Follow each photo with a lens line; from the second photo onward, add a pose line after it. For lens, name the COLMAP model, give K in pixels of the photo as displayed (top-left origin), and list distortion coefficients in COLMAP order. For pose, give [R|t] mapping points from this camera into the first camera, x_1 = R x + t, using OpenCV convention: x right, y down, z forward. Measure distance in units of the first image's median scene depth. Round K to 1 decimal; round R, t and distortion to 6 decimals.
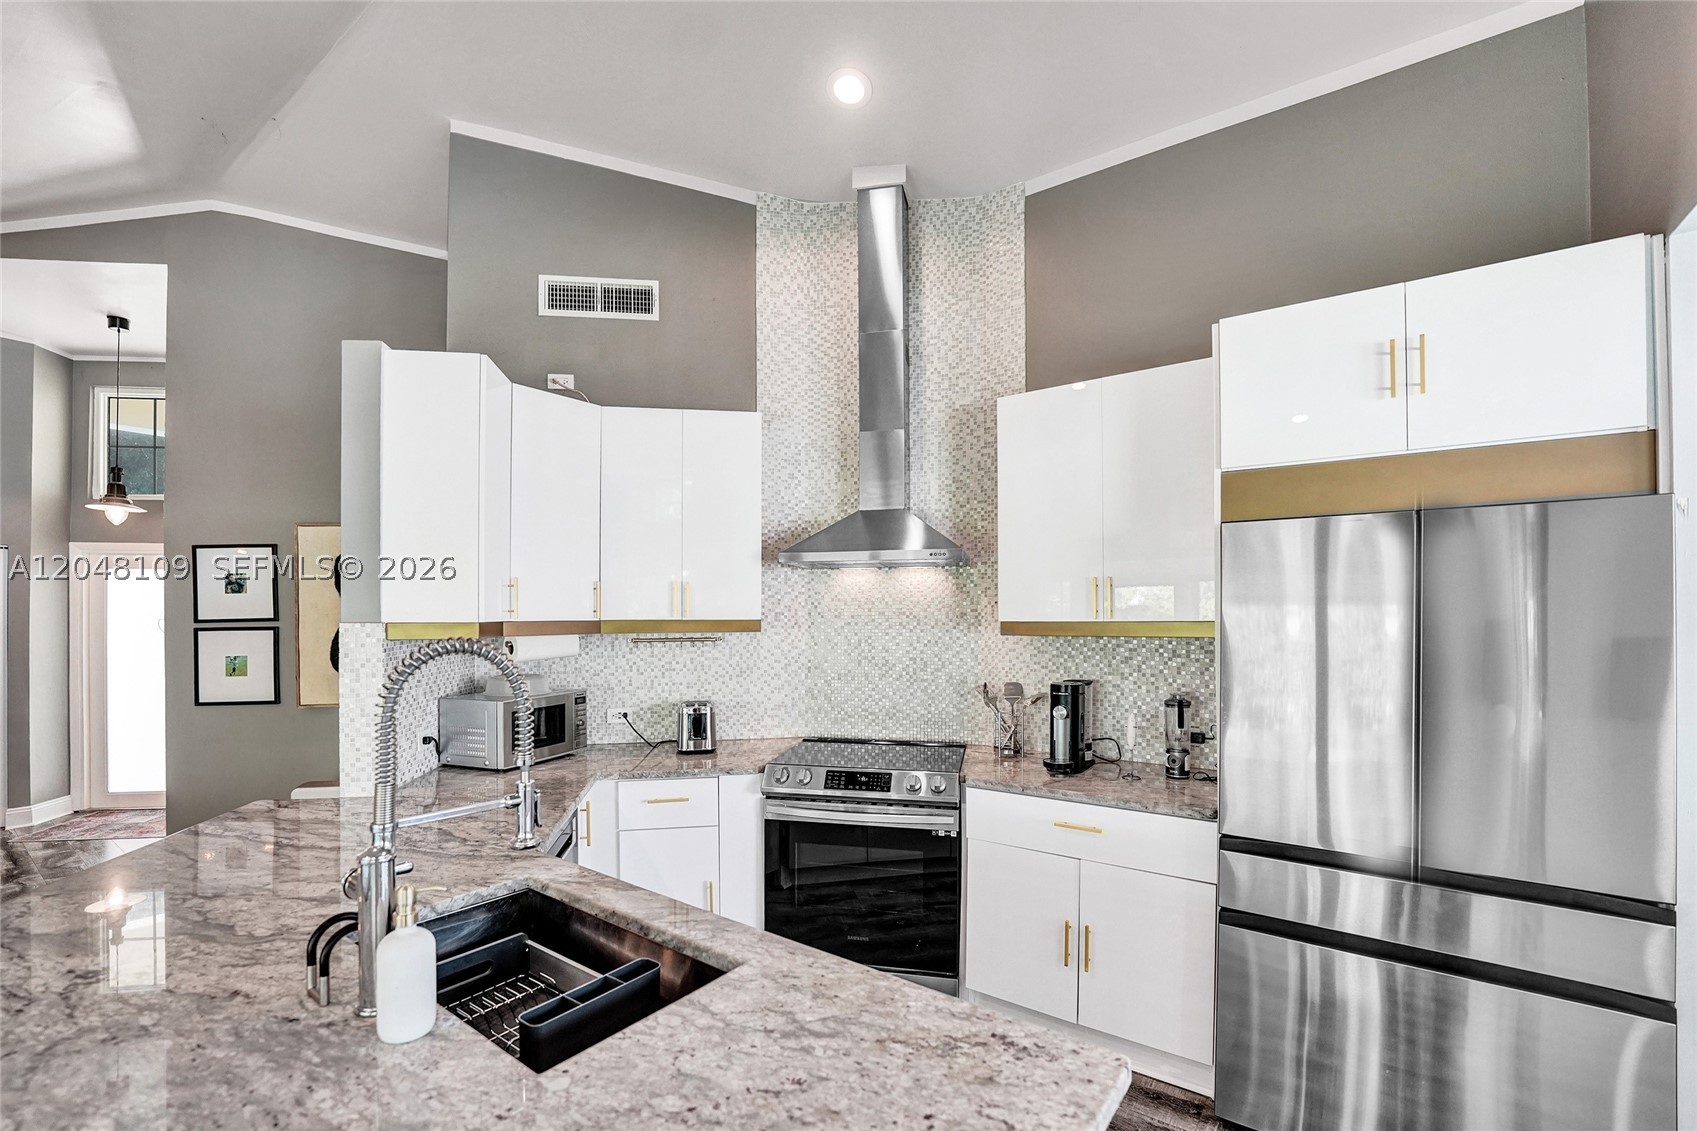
lens RADIAL K [[721.3, 0, 845.0], [0, 721.3, 604.0], [0, 0, 1]] dist [-0.009612, 0.000104]
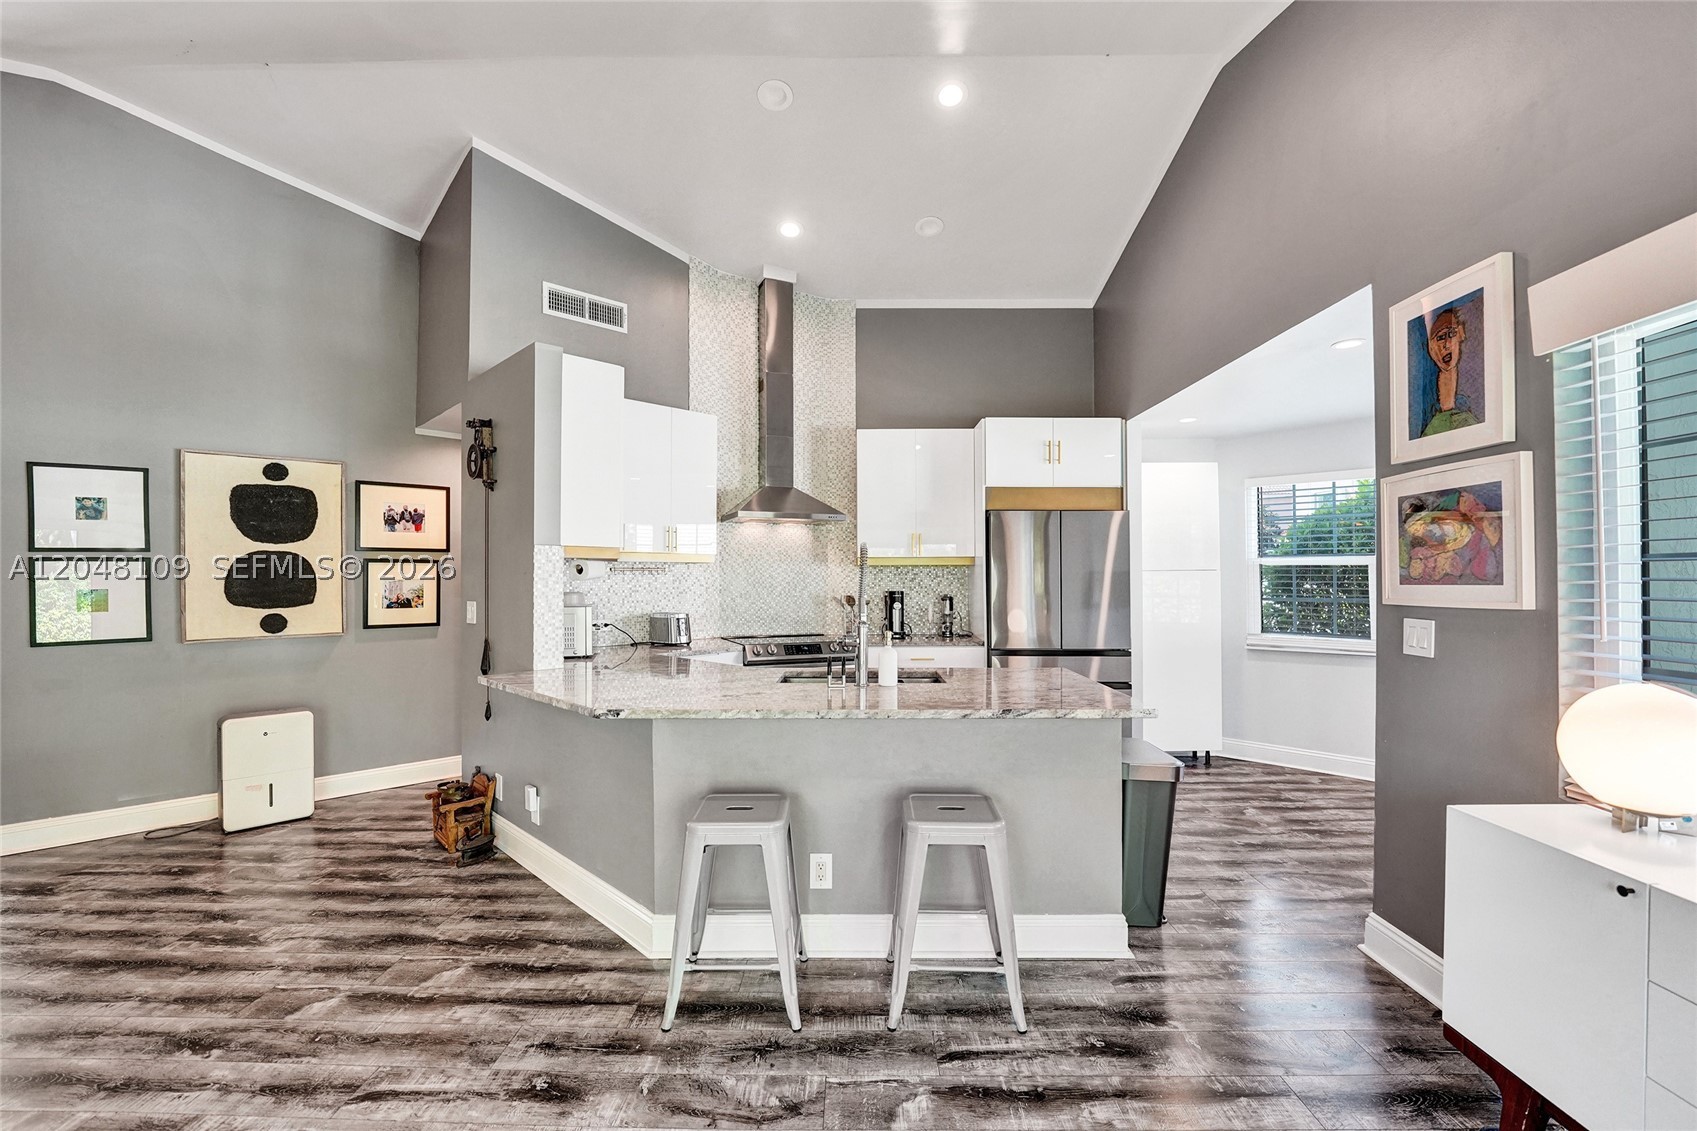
lens RADIAL K [[720.1, 0, 848.5], [0, 720.1, 565.5], [0, 0, 1]] dist [-0.001204, -0.000250]
pose [[0.805288, 0.011097, 0.592780, -0.728031], [-0.005519, 0.999922, -0.011222, 0.055655], [-0.592858, 0.005765, 0.805287, -0.337290]]
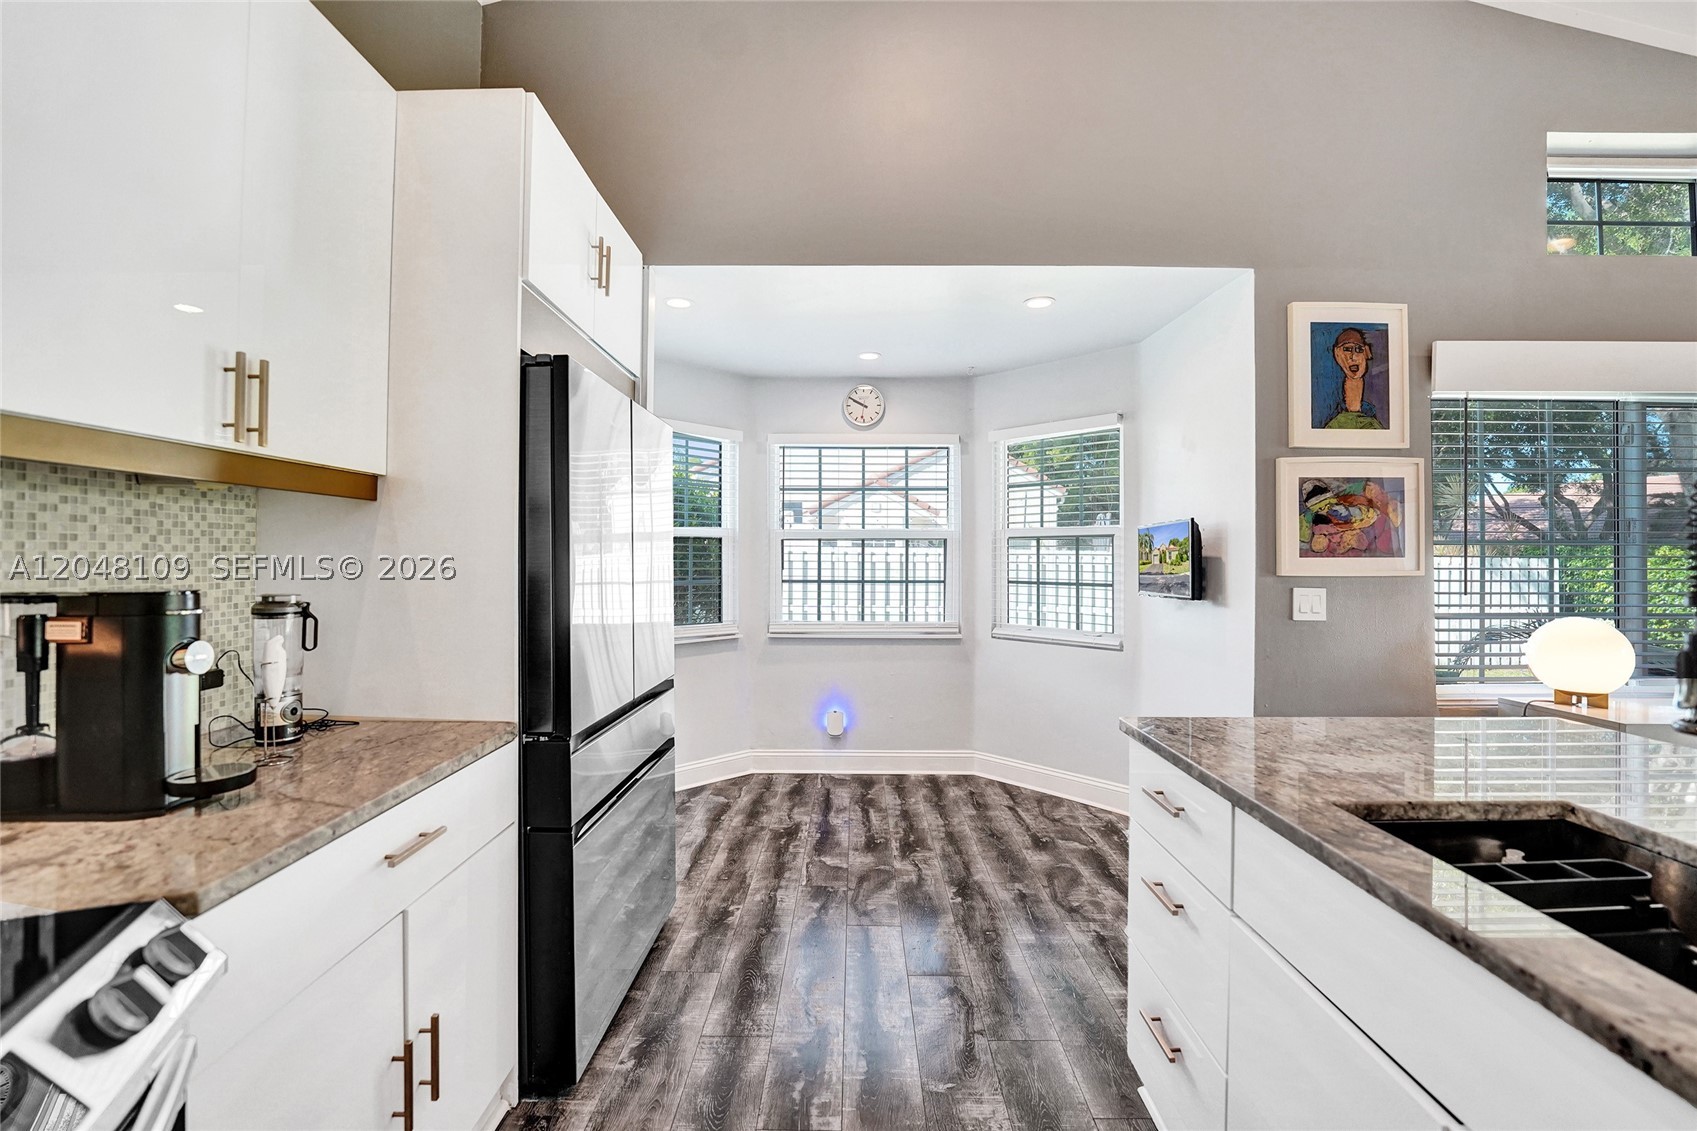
lens RADIAL K [[683.0, 0, 845.9], [0, 683.0, 560.6], [0, 0, 1]] dist [-0.036295, 0.009908]
pose [[-0.585874, 0.004262, 0.810391, -0.170800], [-0.010635, 0.999860, -0.012947, 0.081343], [-0.810333, -0.016204, -0.585746, 0.734342]]
